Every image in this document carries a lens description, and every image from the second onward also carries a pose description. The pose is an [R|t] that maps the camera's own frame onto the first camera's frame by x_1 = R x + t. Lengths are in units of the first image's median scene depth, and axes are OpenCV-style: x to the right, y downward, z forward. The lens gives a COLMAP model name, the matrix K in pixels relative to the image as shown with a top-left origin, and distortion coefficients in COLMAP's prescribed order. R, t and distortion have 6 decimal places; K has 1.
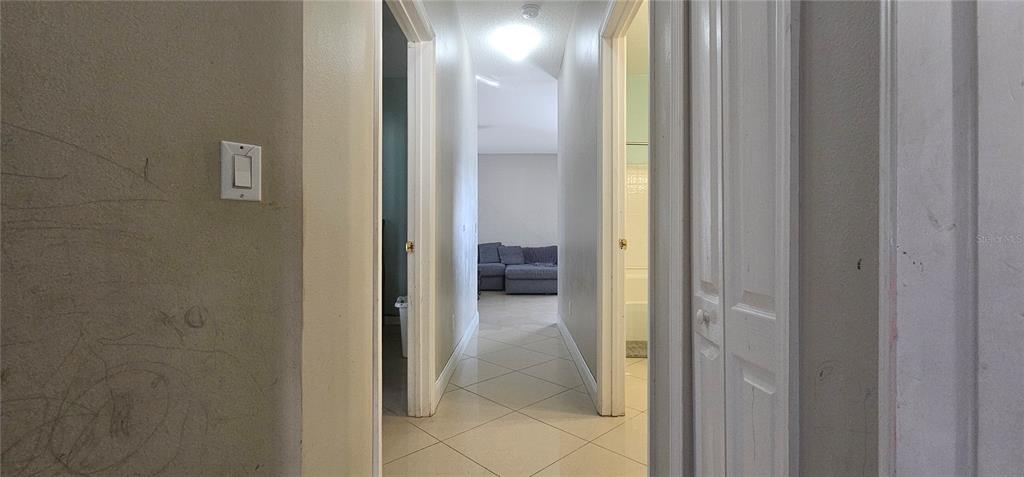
lens RADIAL K [[417.8, 0, 512.0], [0, 417.8, 238.5], [0, 0, 1]] dist [-0.000558, -0.000091]
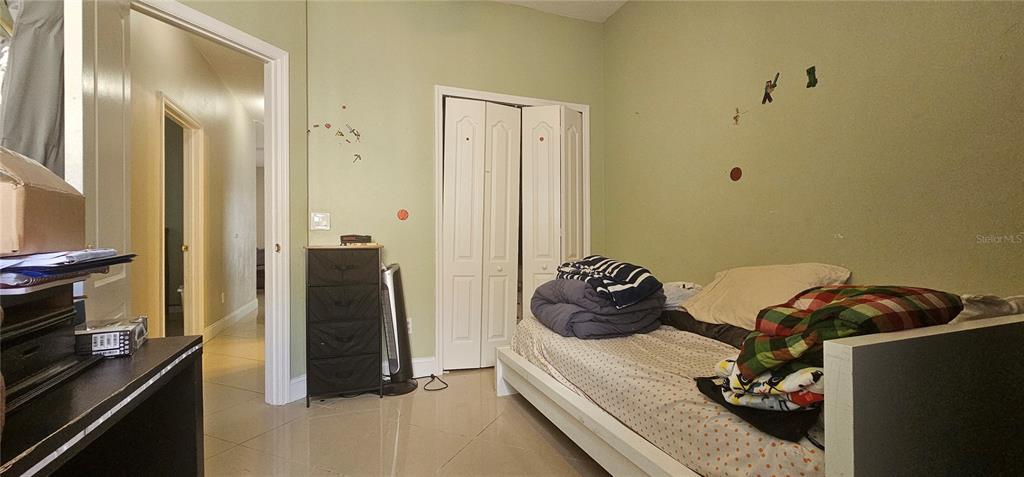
lens RADIAL K [[417.8, 0, 512.0], [0, 417.8, 238.5], [0, 0, 1]] dist [-0.000558, -0.000091]
pose [[0.923832, -0.010670, 0.382649, 0.339755], [0.009500, 0.999943, 0.004948, -0.015275], [-0.382679, -0.000935, 0.923881, -1.102996]]
